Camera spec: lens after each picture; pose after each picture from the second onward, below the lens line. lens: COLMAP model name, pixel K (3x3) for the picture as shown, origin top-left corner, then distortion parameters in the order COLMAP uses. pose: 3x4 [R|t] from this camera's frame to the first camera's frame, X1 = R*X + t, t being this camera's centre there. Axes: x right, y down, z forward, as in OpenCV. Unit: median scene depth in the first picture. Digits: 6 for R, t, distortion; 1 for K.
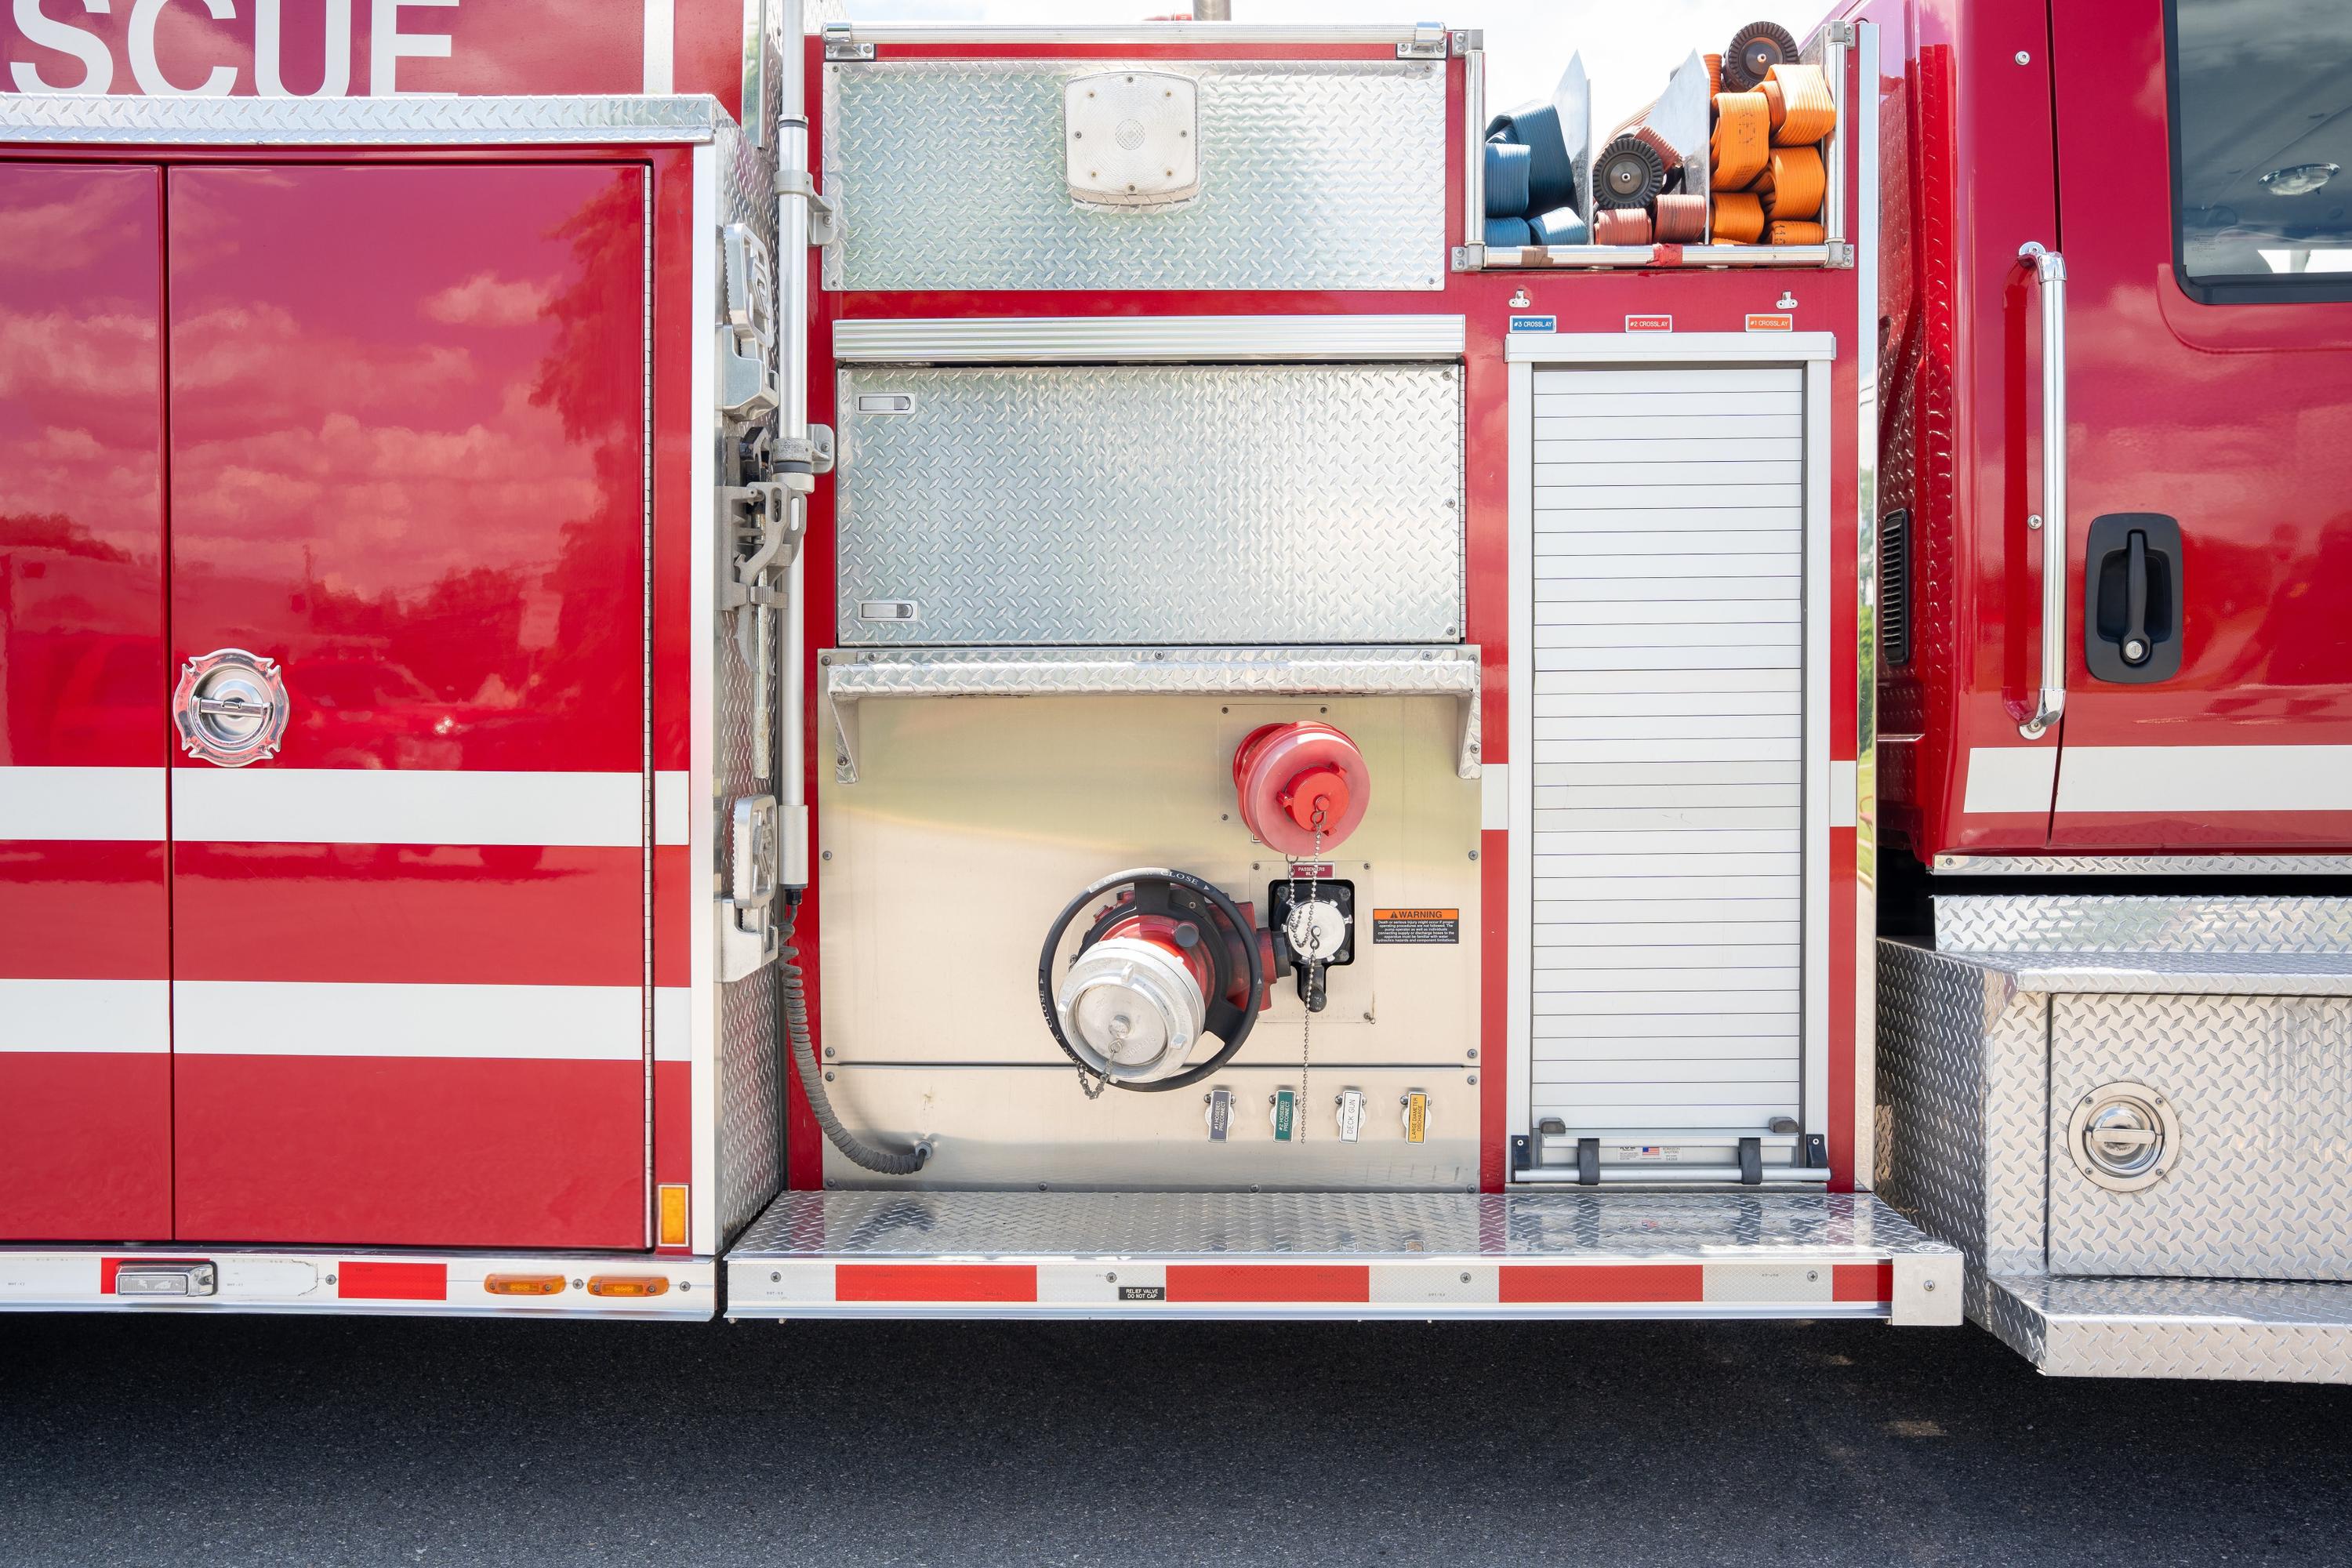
lens RADIAL K [[2013.3, 0, 1166.6], [0, 2013.3, 764.9], [0, 0, 1]] dist [-0.077135, 0.151592]
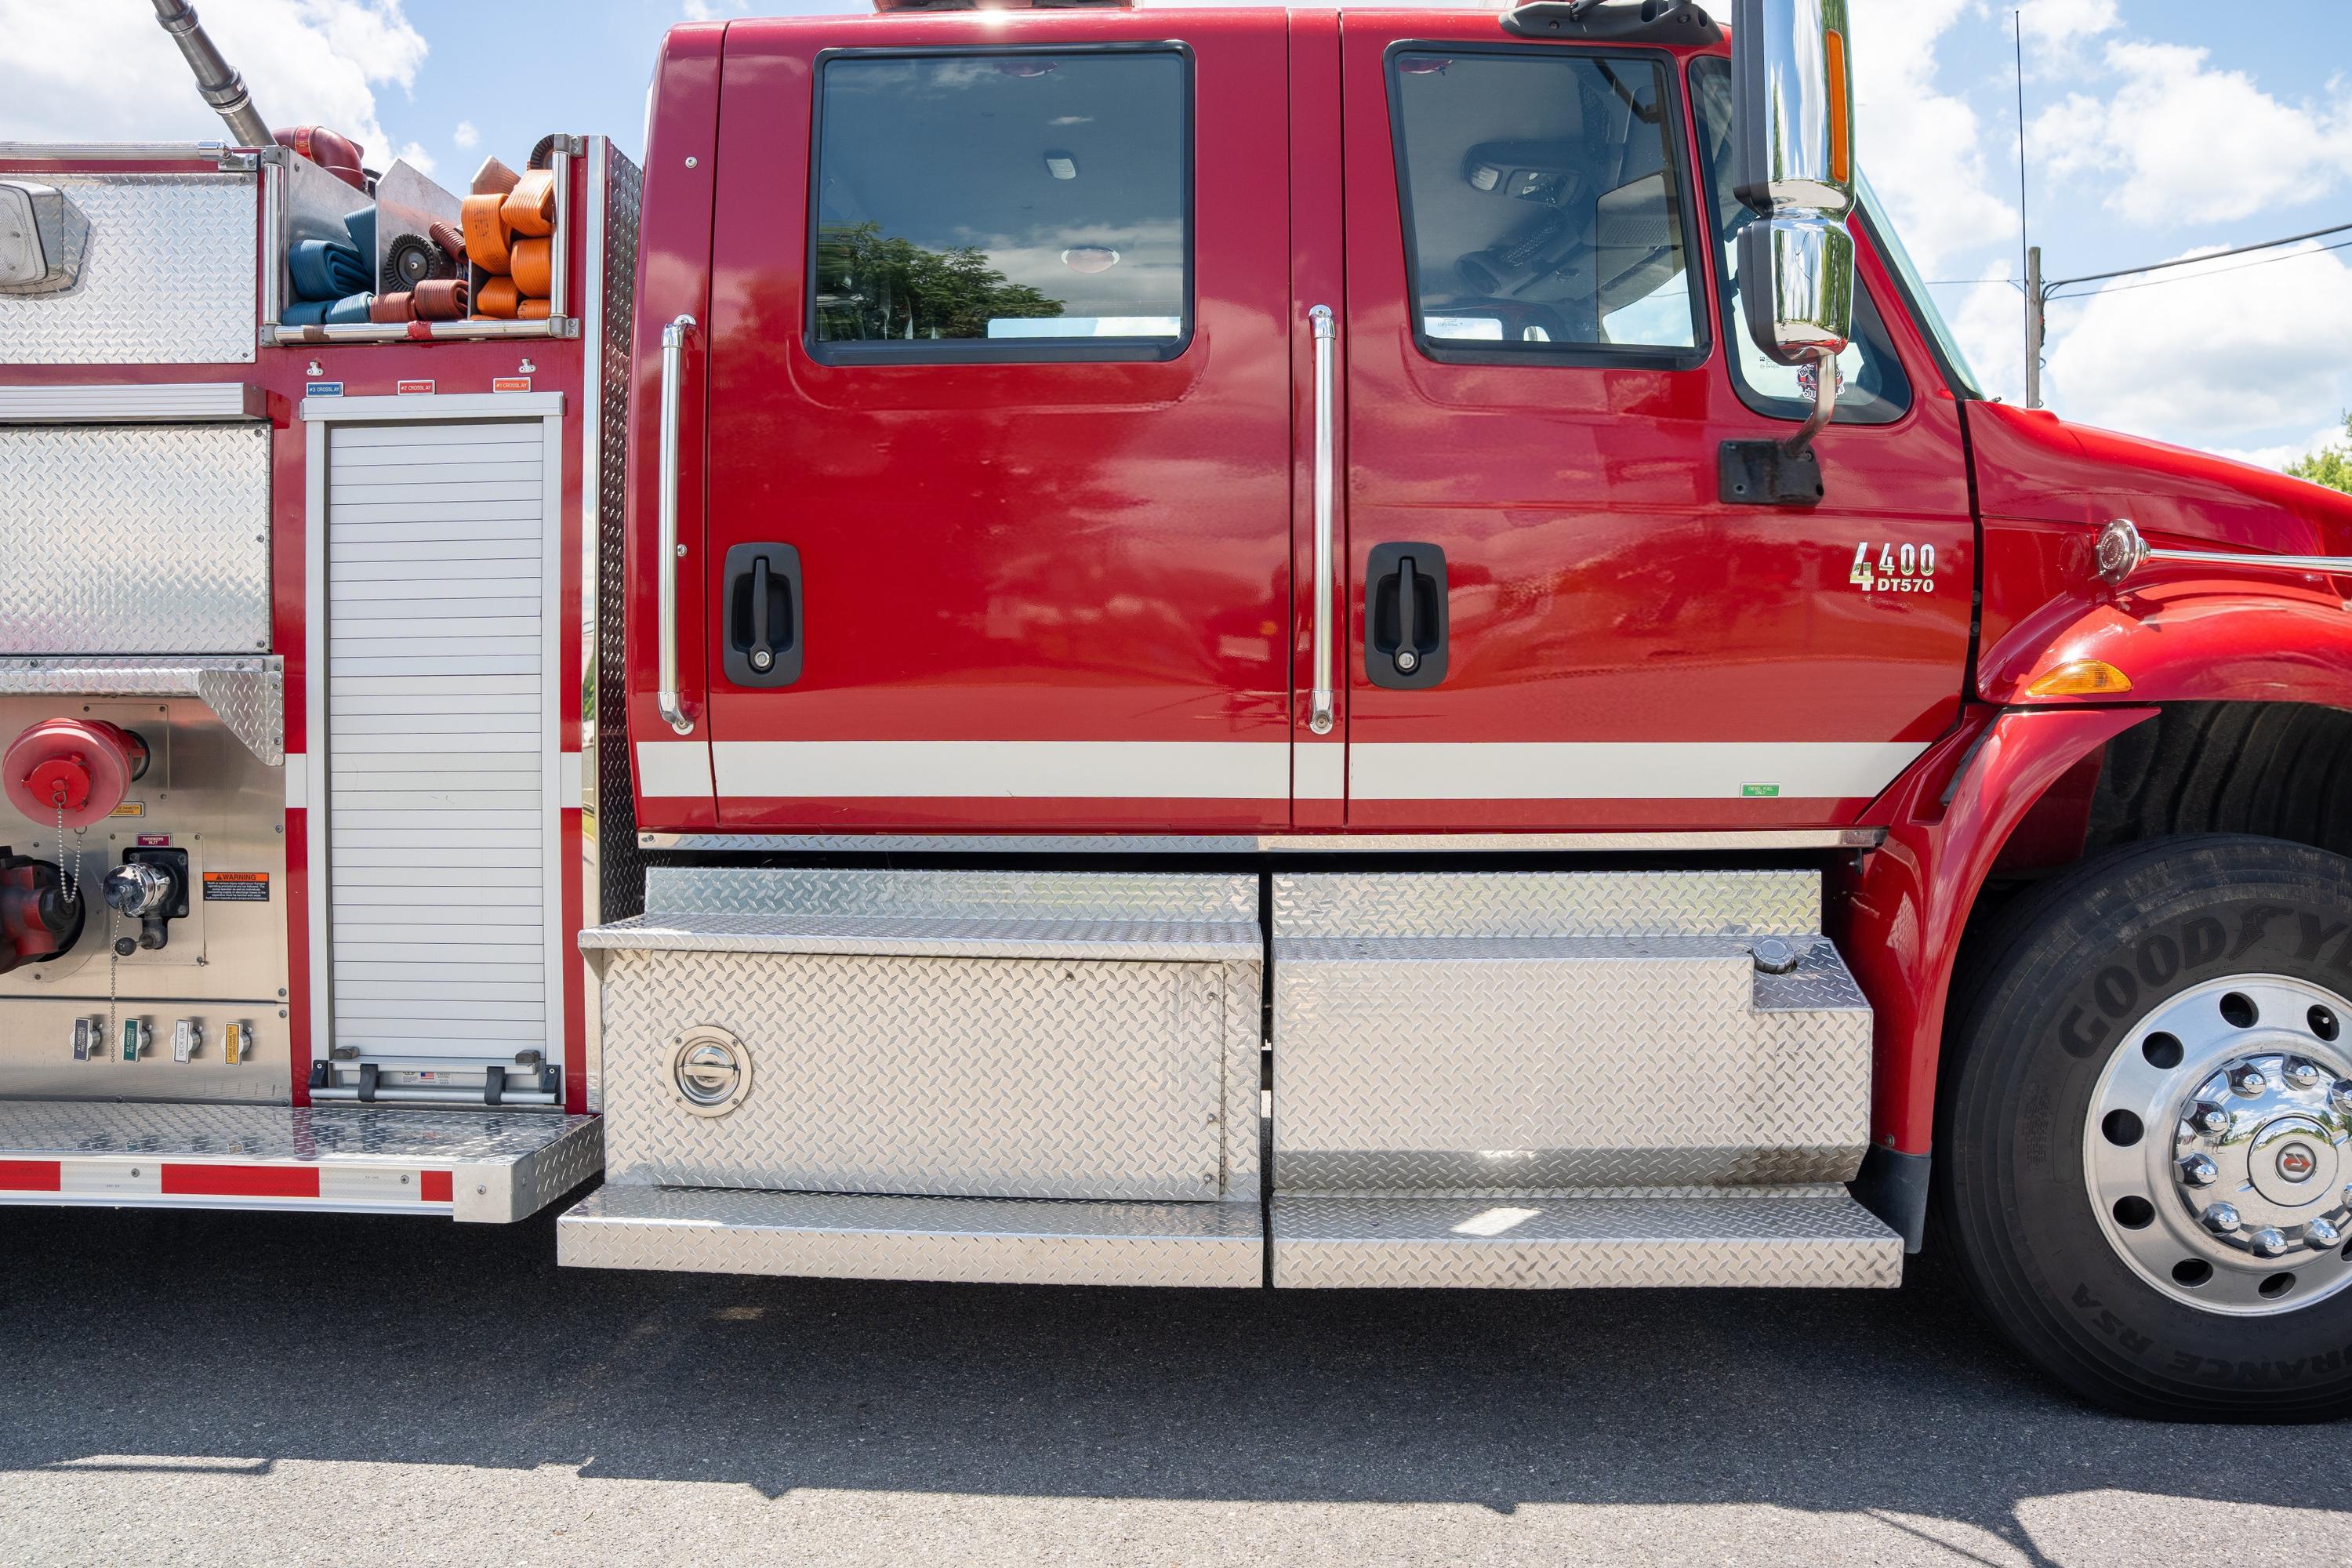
lens RADIAL K [[1713.7, 0, 1182.4], [0, 1713.7, 781.9], [0, 0, 1]] dist [-0.137741, 0.110305]
pose [[0.999965, 0.006137, -0.005609, 0.725380], [-0.006043, 0.999845, 0.016543, -0.003385], [0.005710, -0.016509, 0.999847, 0.001194]]
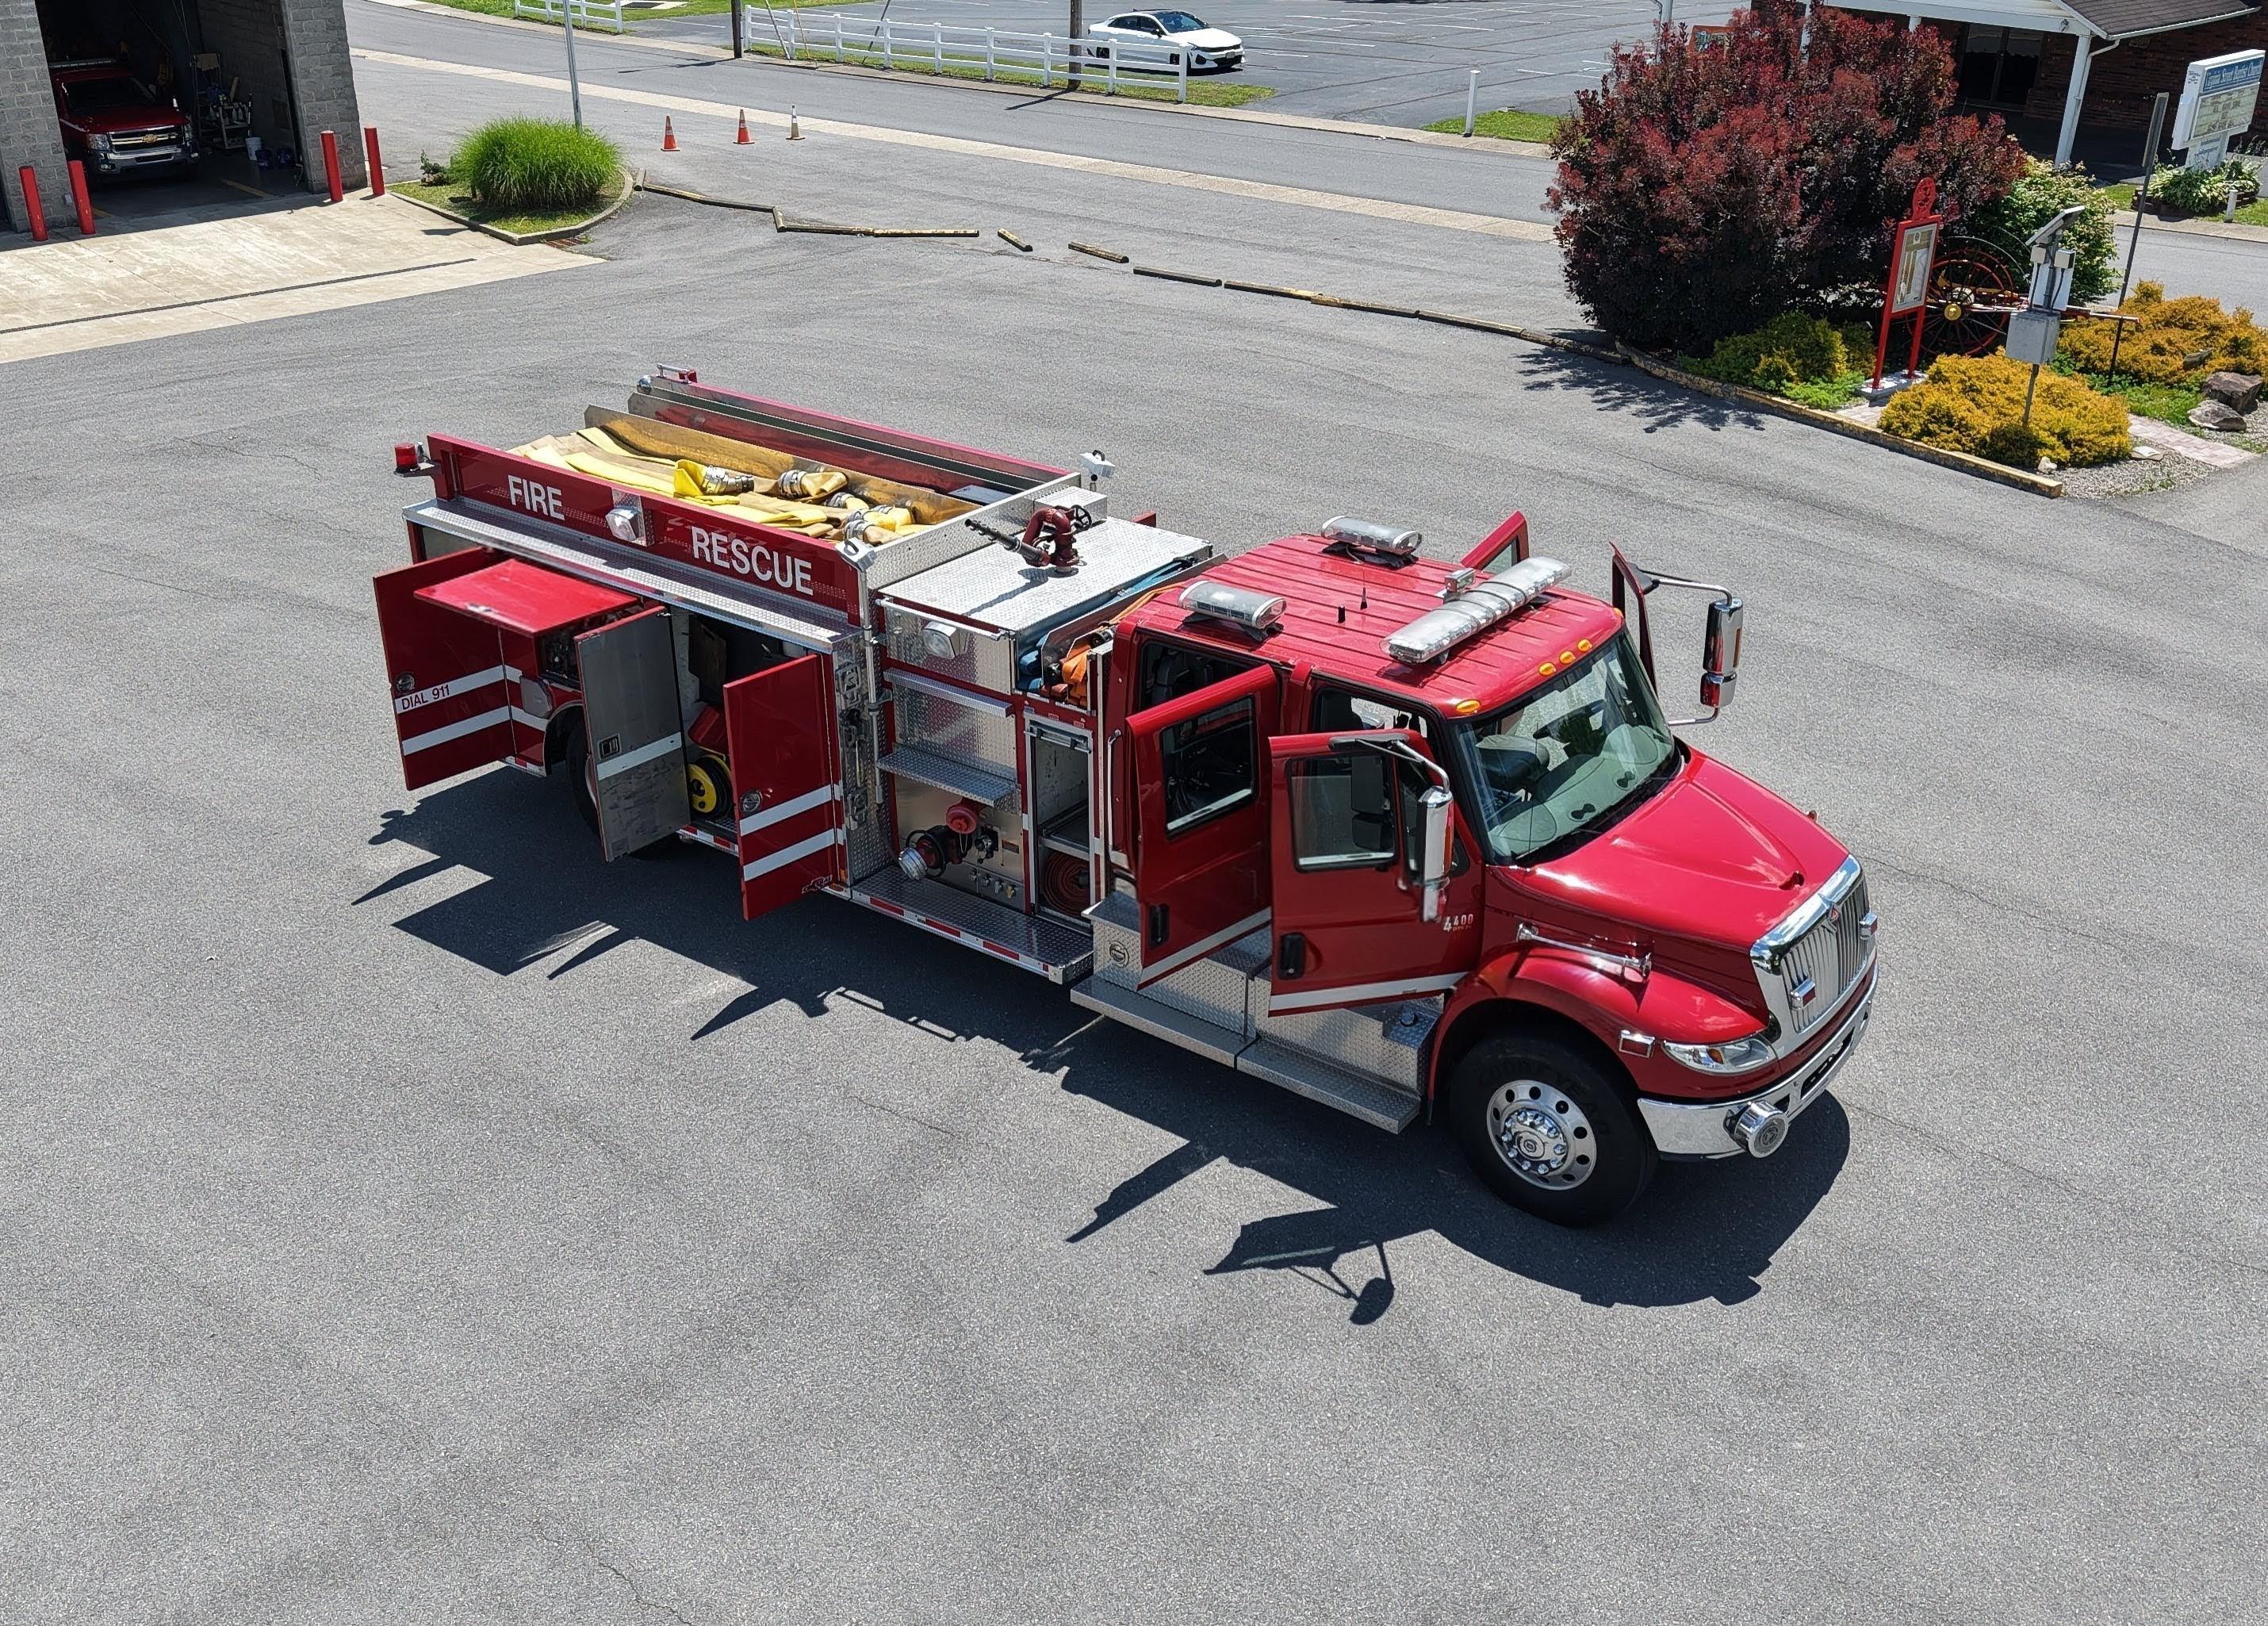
lens RADIAL K [[2106.5, 0, 1134.0], [0, 2106.5, 813.0], [0, 0, 1]] dist [0.018571, -0.017573]
pose [[0.808260, 0.257628, -0.529475, 2.495991], [-0.004071, 0.901628, 0.432494, -1.768523], [0.588812, -0.347412, 0.729798, -1.817122]]
